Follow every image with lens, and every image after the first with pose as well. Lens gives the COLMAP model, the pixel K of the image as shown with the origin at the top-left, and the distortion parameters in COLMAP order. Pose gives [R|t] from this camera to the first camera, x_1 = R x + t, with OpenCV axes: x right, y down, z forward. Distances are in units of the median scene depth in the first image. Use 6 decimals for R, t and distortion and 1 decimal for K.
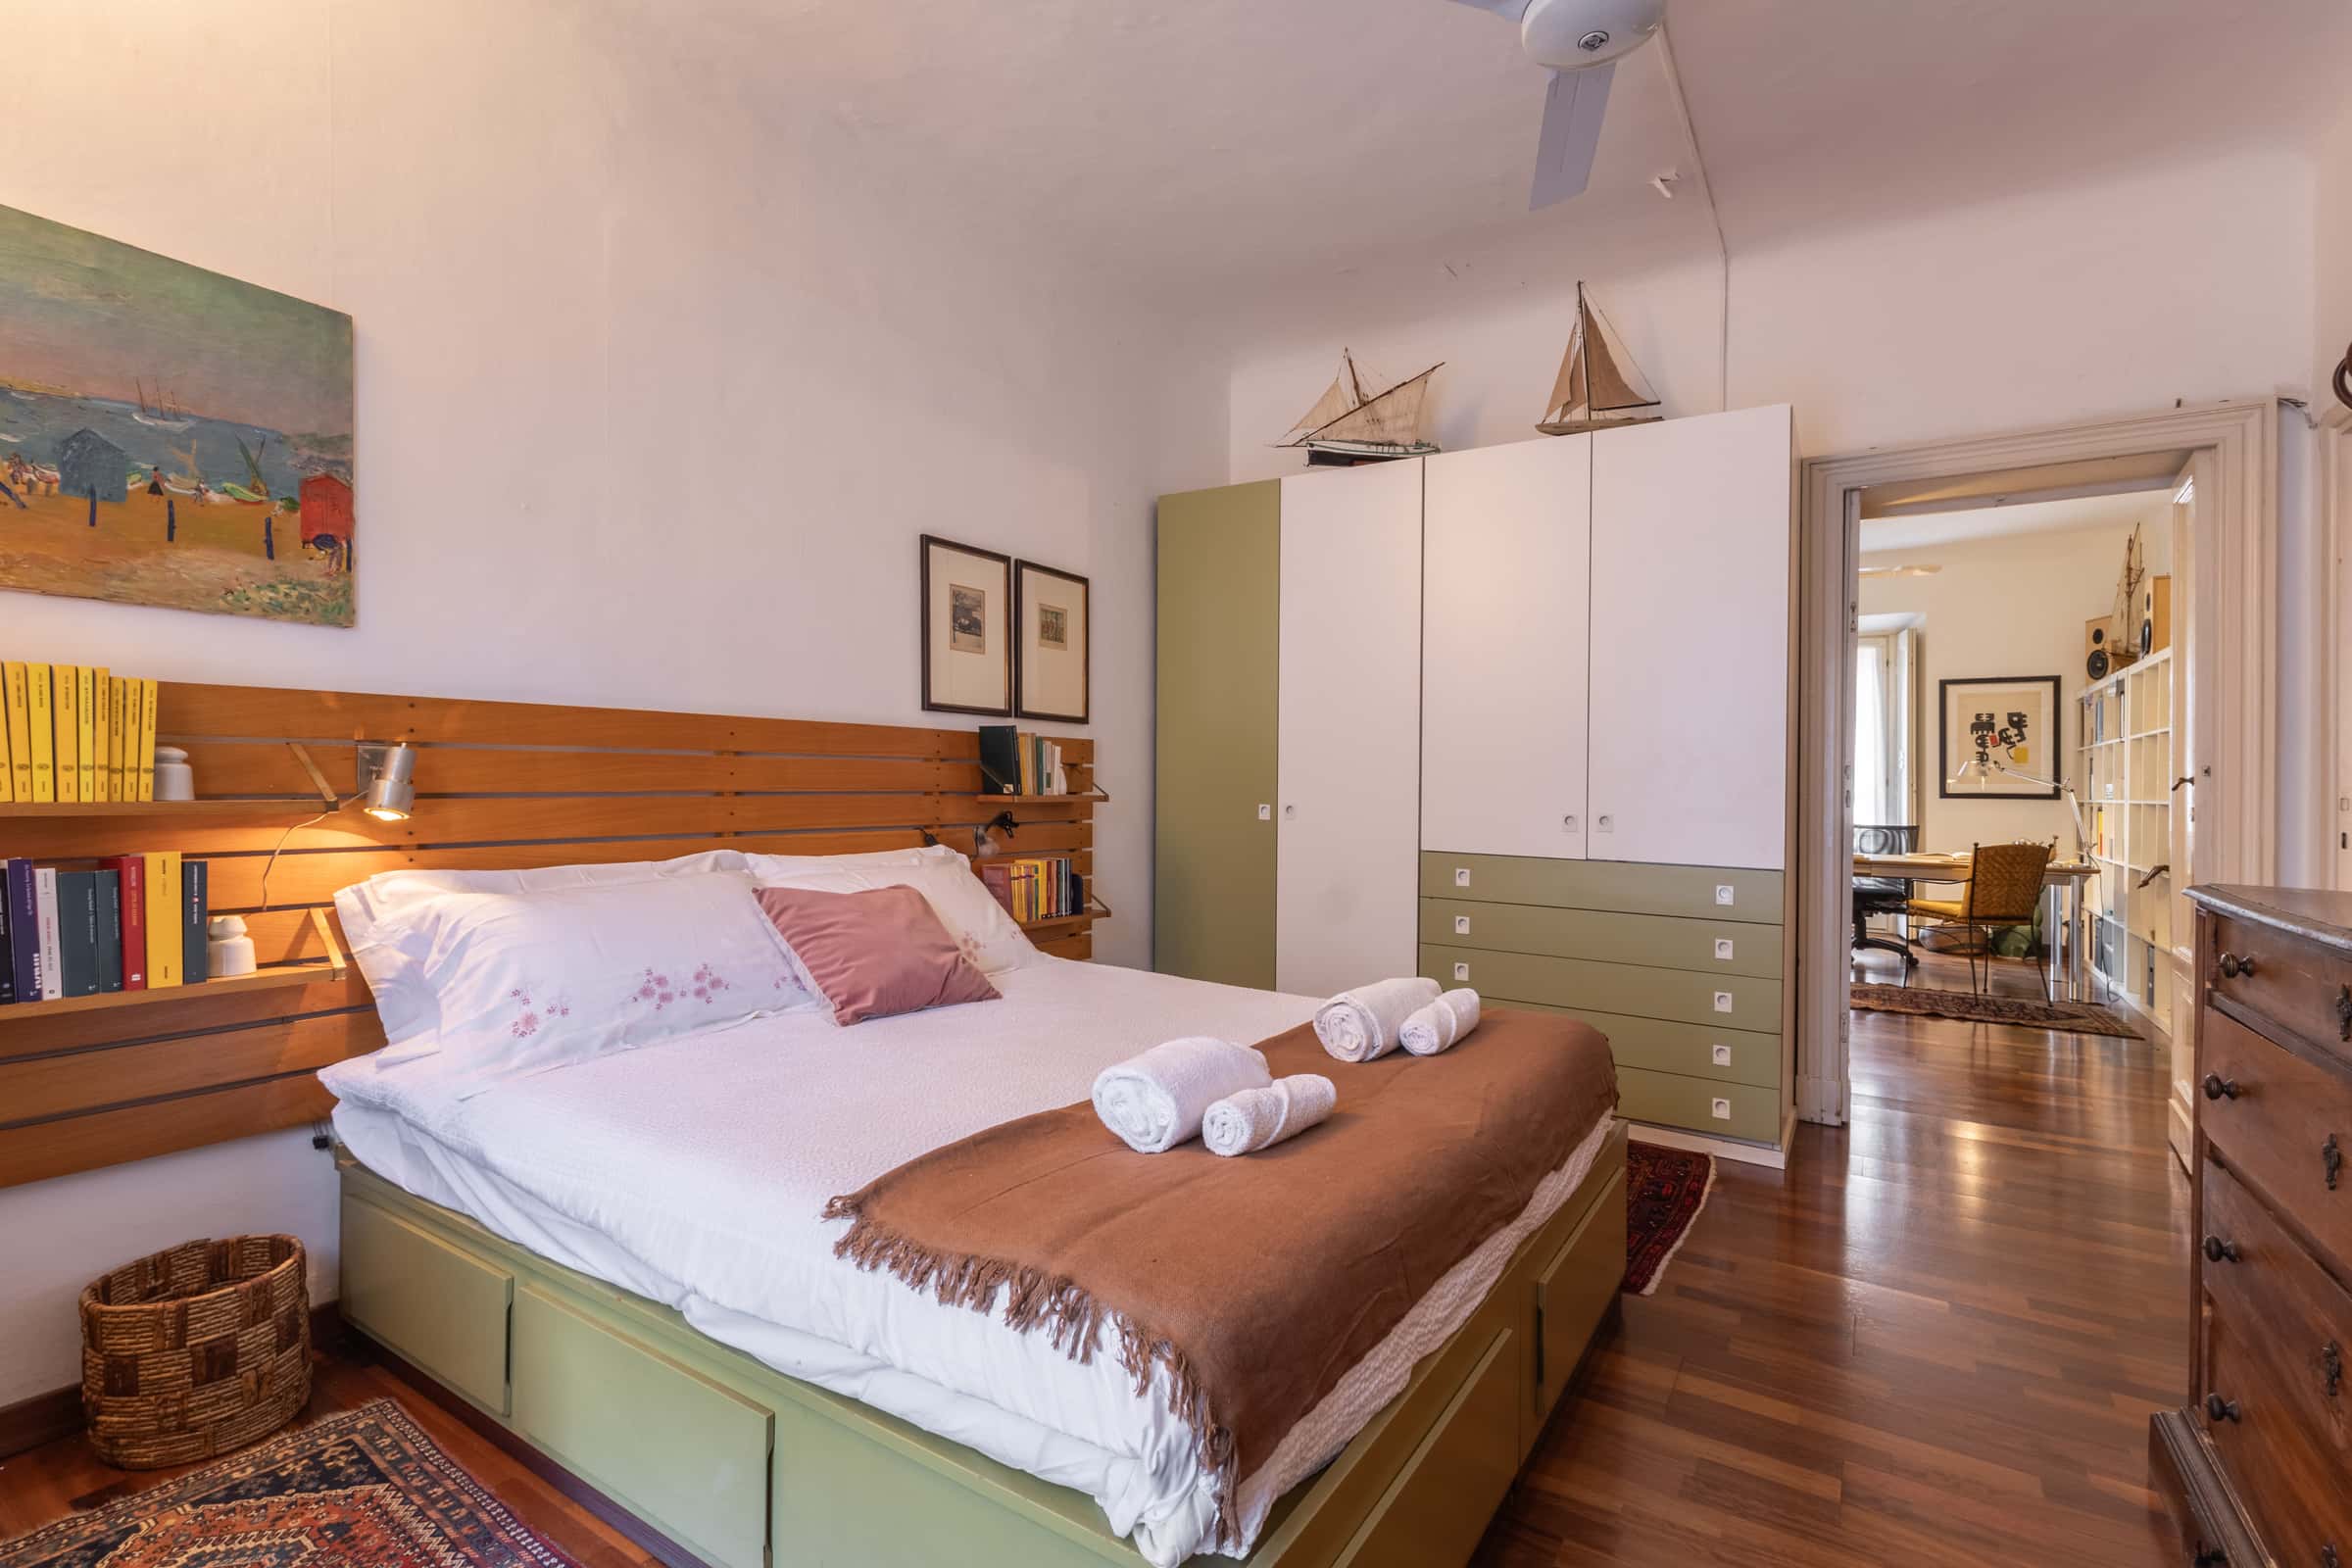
lens RADIAL K [[1094.6, 0, 1160.7], [0, 1094.6, 827.7], [0, 0, 1]] dist [0.005706, -0.003004]
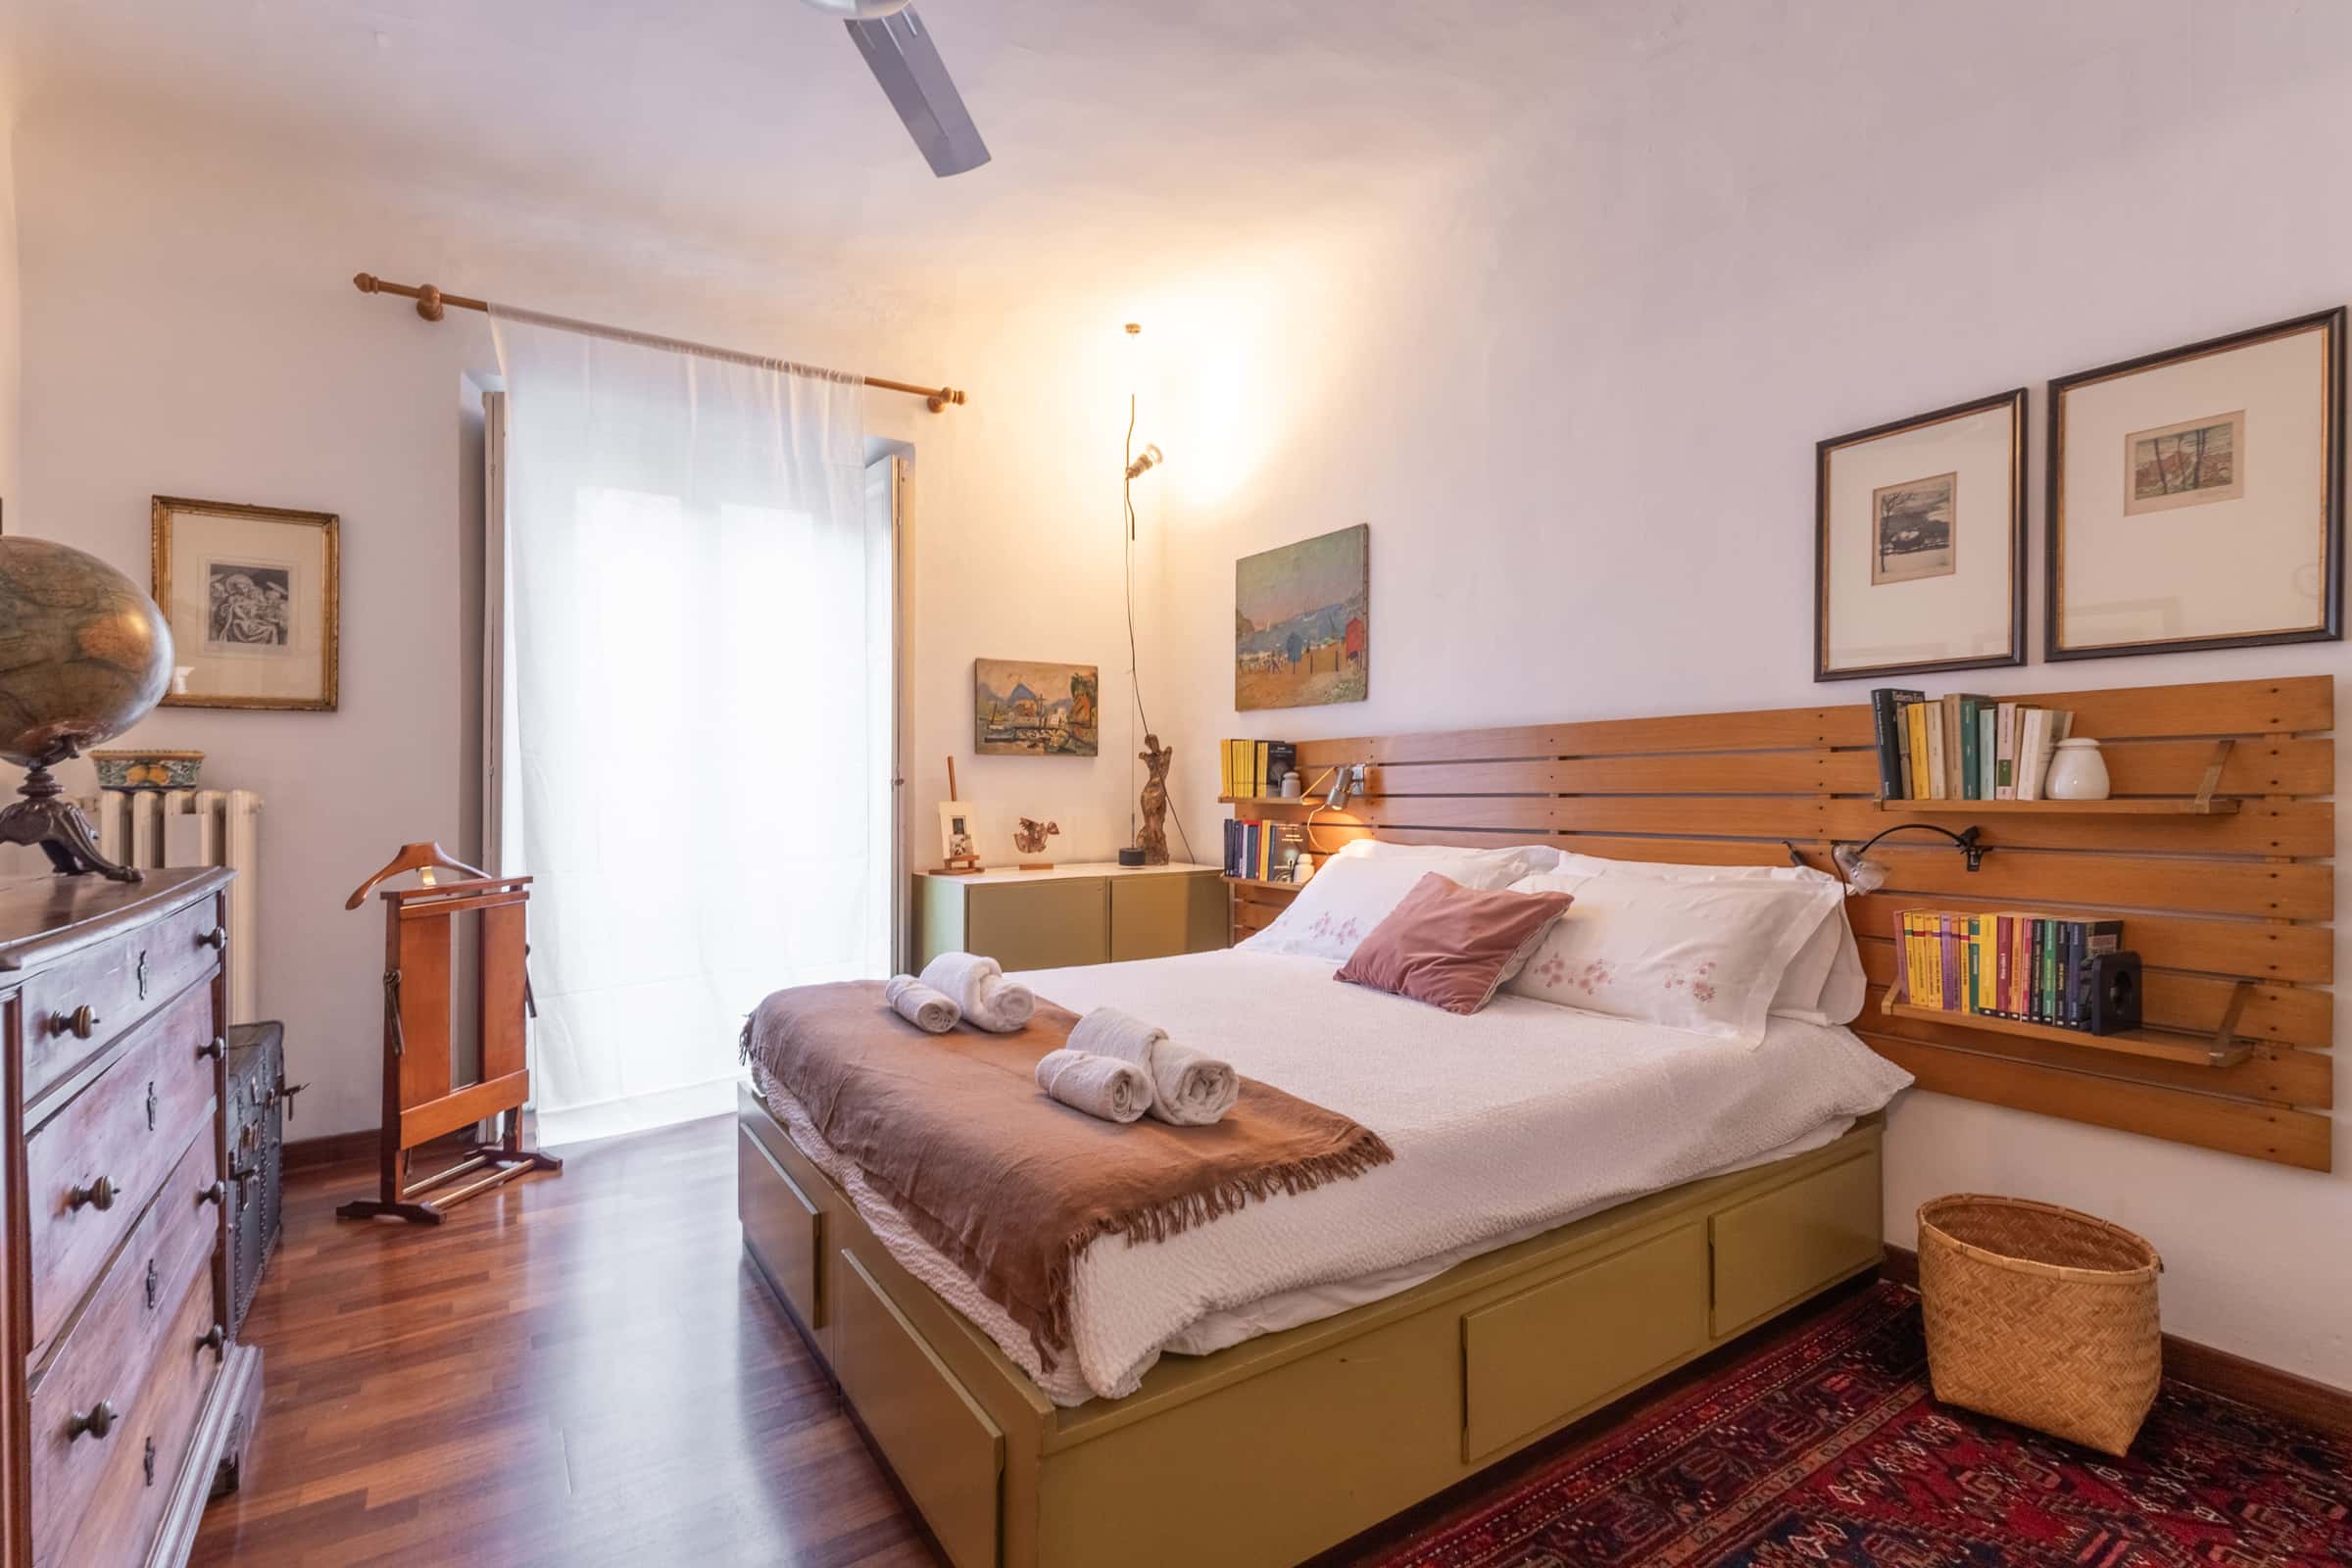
lens RADIAL K [[1094.6, 0, 1195.4], [0, 1094.6, 776.3], [0, 0, 1]] dist [0.005706, -0.003004]
pose [[-0.385999, -0.017464, -0.922334, 0.579663], [-0.034279, 0.999402, -0.004577, -0.024690], [0.921862, 0.029850, -0.386367, 0.842400]]
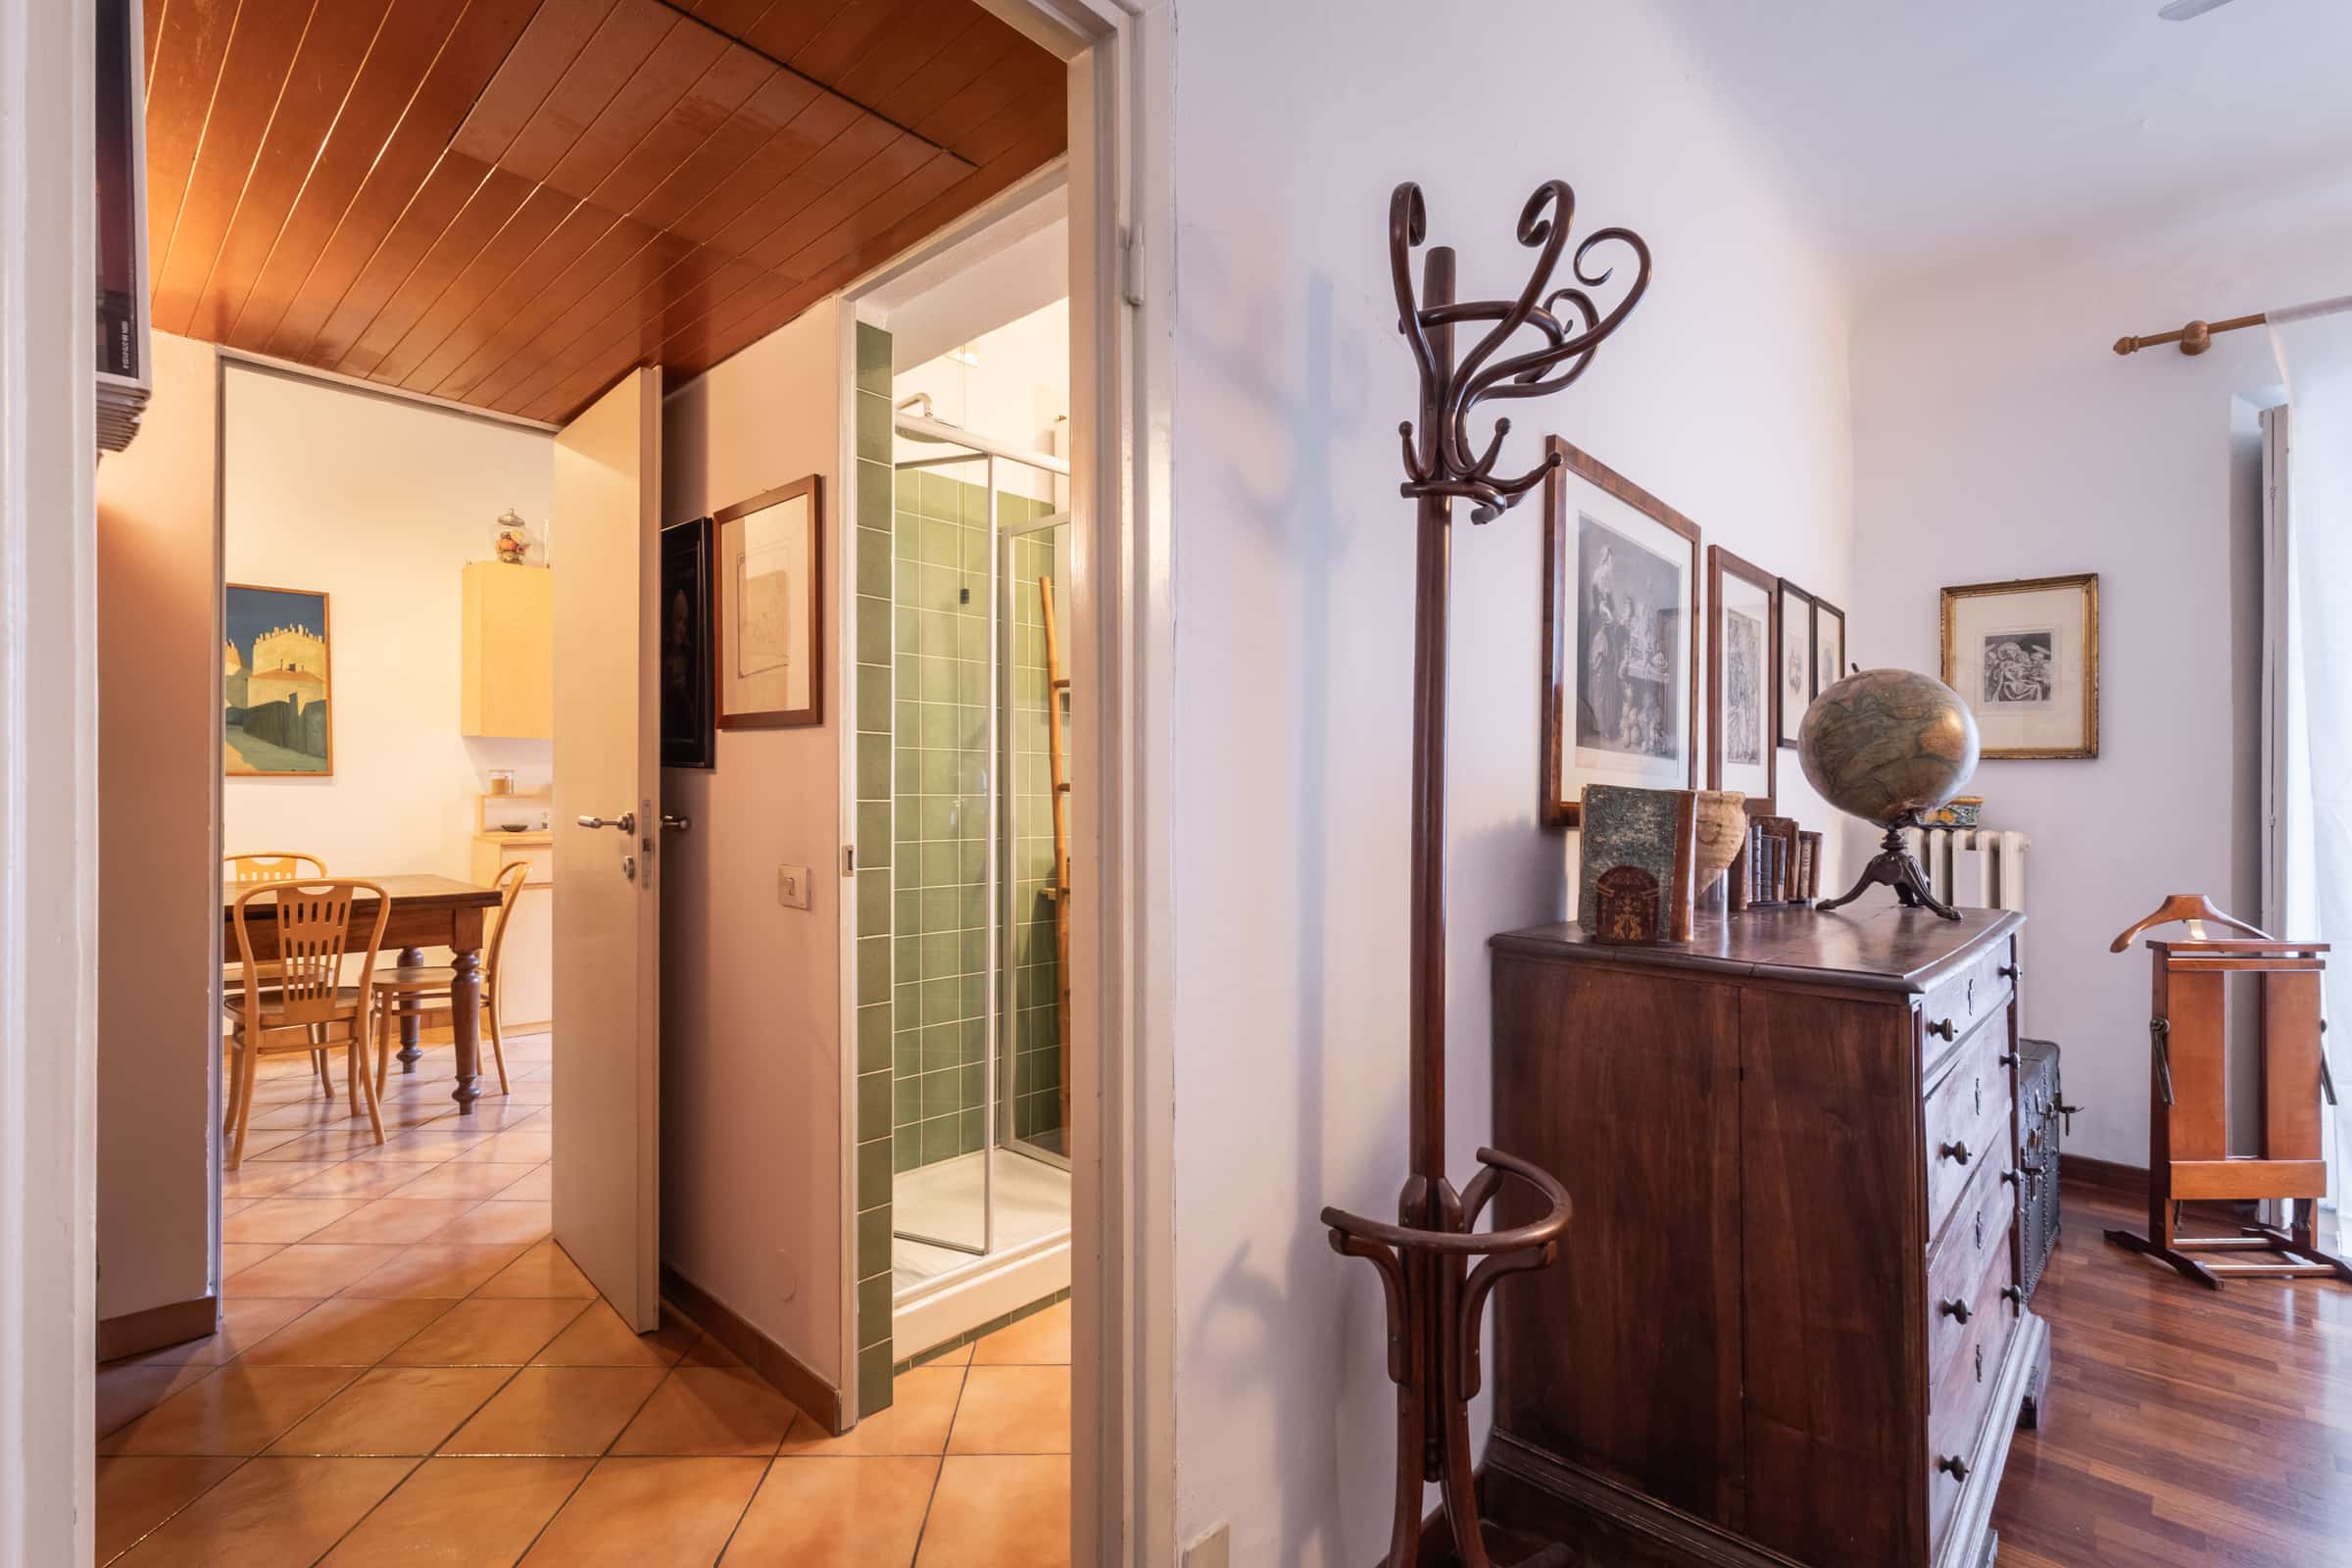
lens RADIAL K [[1094.6, 0, 1149.4], [0, 1094.6, 757.4], [0, 0, 1]] dist [0.005706, -0.003004]
pose [[-0.982048, -0.024831, 0.186991, 0.655437], [-0.021891, 0.999602, 0.017773, -0.059109], [-0.187358, 0.013361, -0.982201, 0.938415]]
